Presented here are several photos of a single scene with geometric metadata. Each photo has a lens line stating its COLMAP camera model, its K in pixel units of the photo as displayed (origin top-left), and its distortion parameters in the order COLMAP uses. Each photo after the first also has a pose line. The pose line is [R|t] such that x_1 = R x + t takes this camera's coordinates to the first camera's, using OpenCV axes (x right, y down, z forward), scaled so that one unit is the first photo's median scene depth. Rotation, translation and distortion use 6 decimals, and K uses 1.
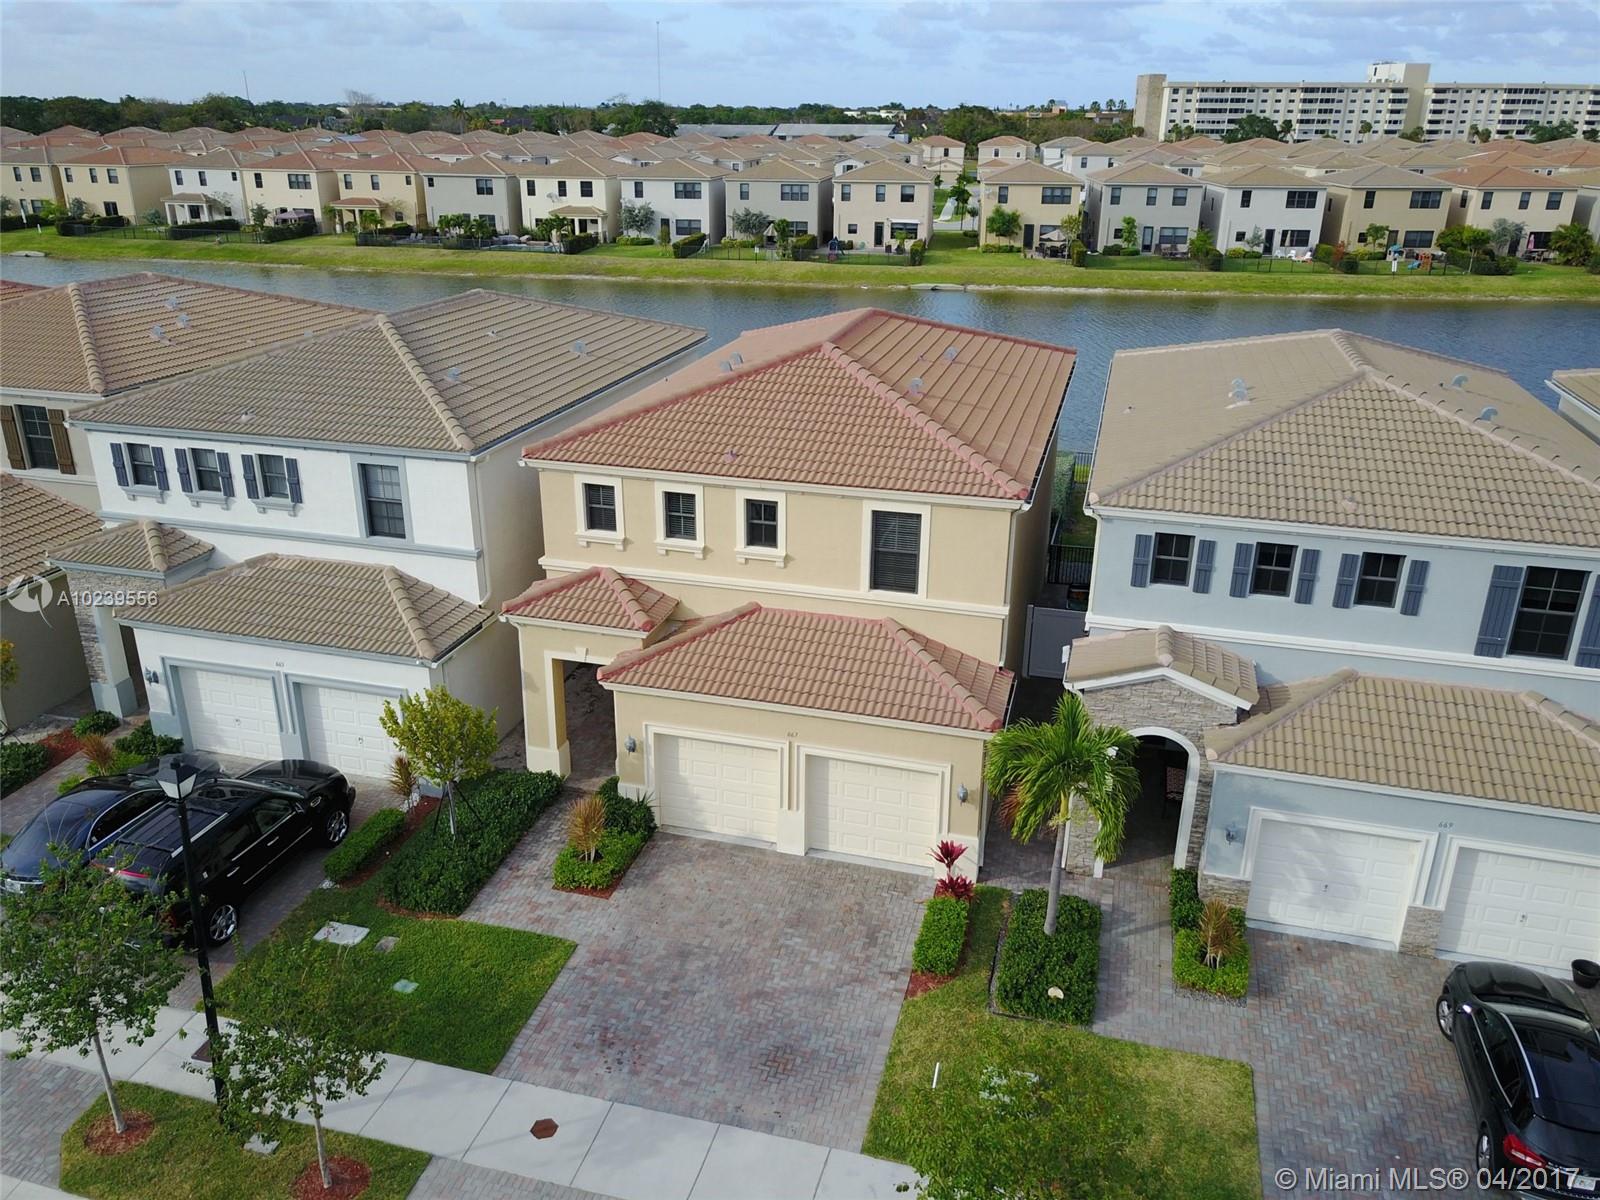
lens RADIAL K [[1204.5, 0, 800.0], [0, 1204.5, 600.0], [0, 0, 1]] dist [-0.001264, 0.012998]
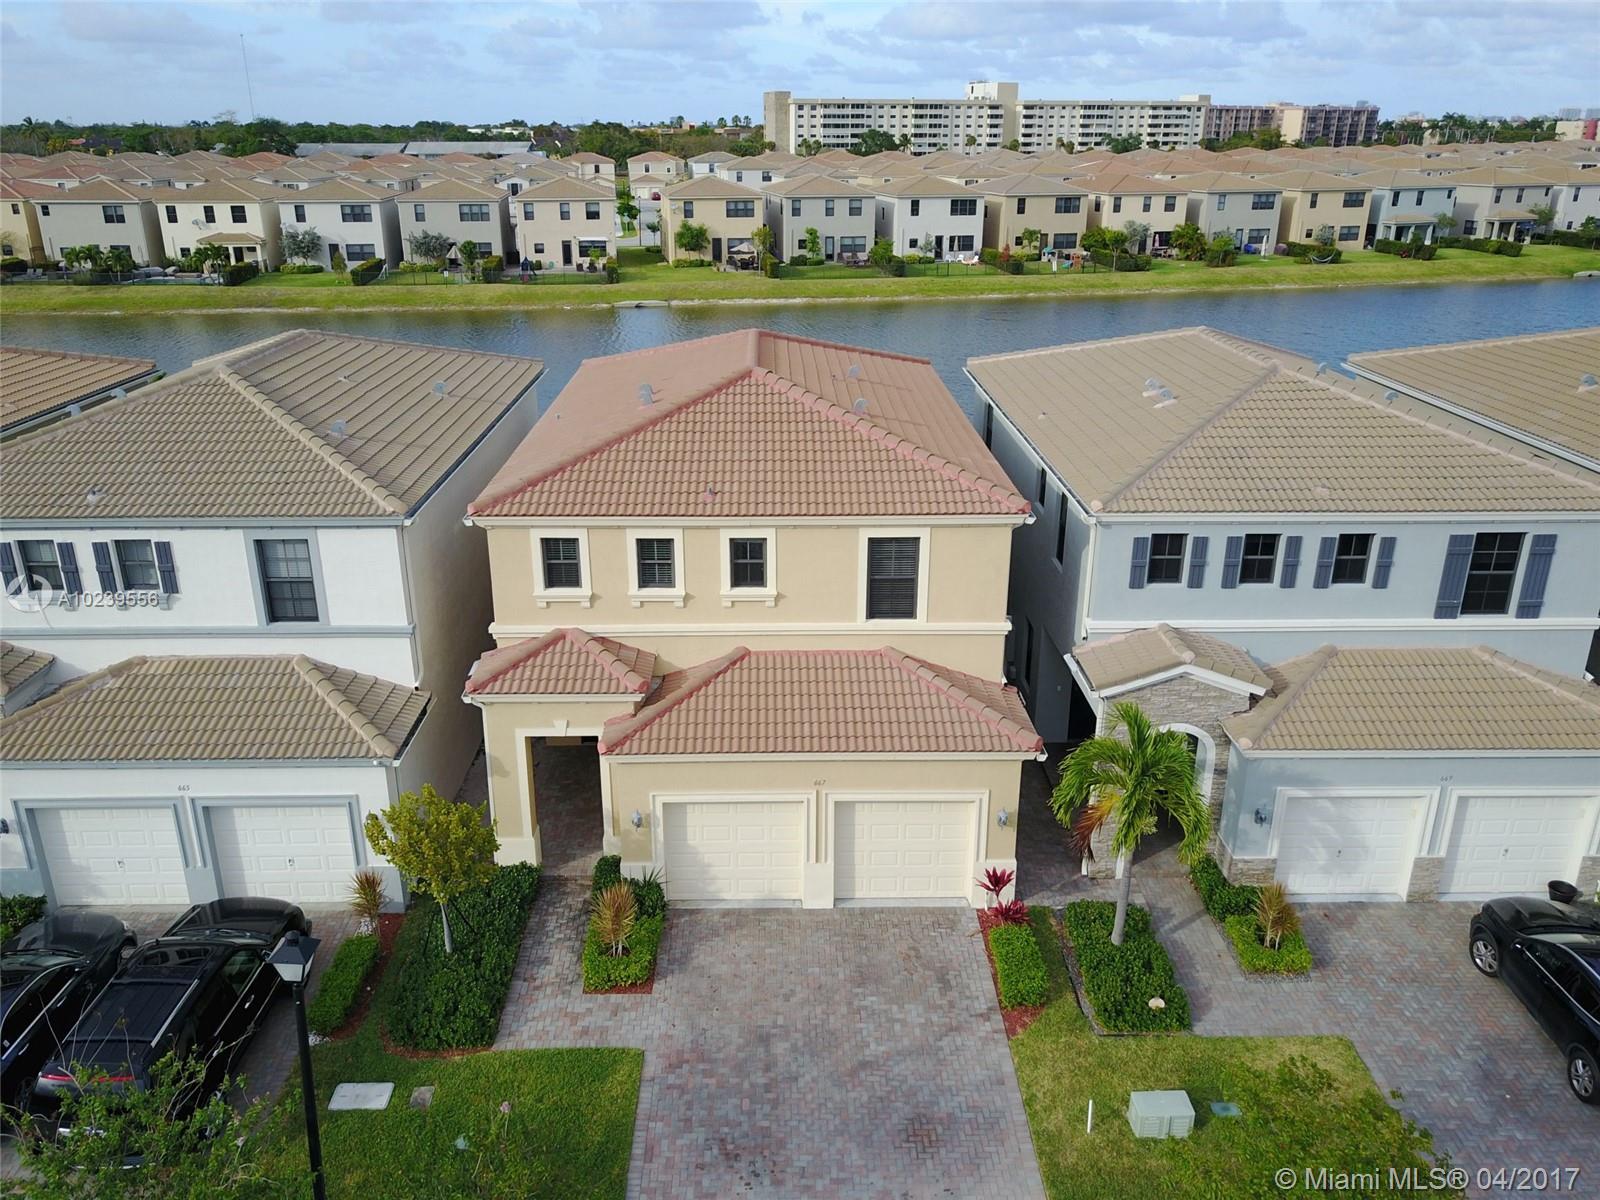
lens RADIAL K [[1204.5, 0, 800.0], [0, 1204.5, 600.0], [0, 0, 1]] dist [-0.001264, 0.012998]
pose [[0.960353, -0.107818, 0.257092, -0.221501], [0.110836, 0.993835, 0.002769, -0.030963], [-0.255806, 0.025836, 0.966383, 0.079220]]
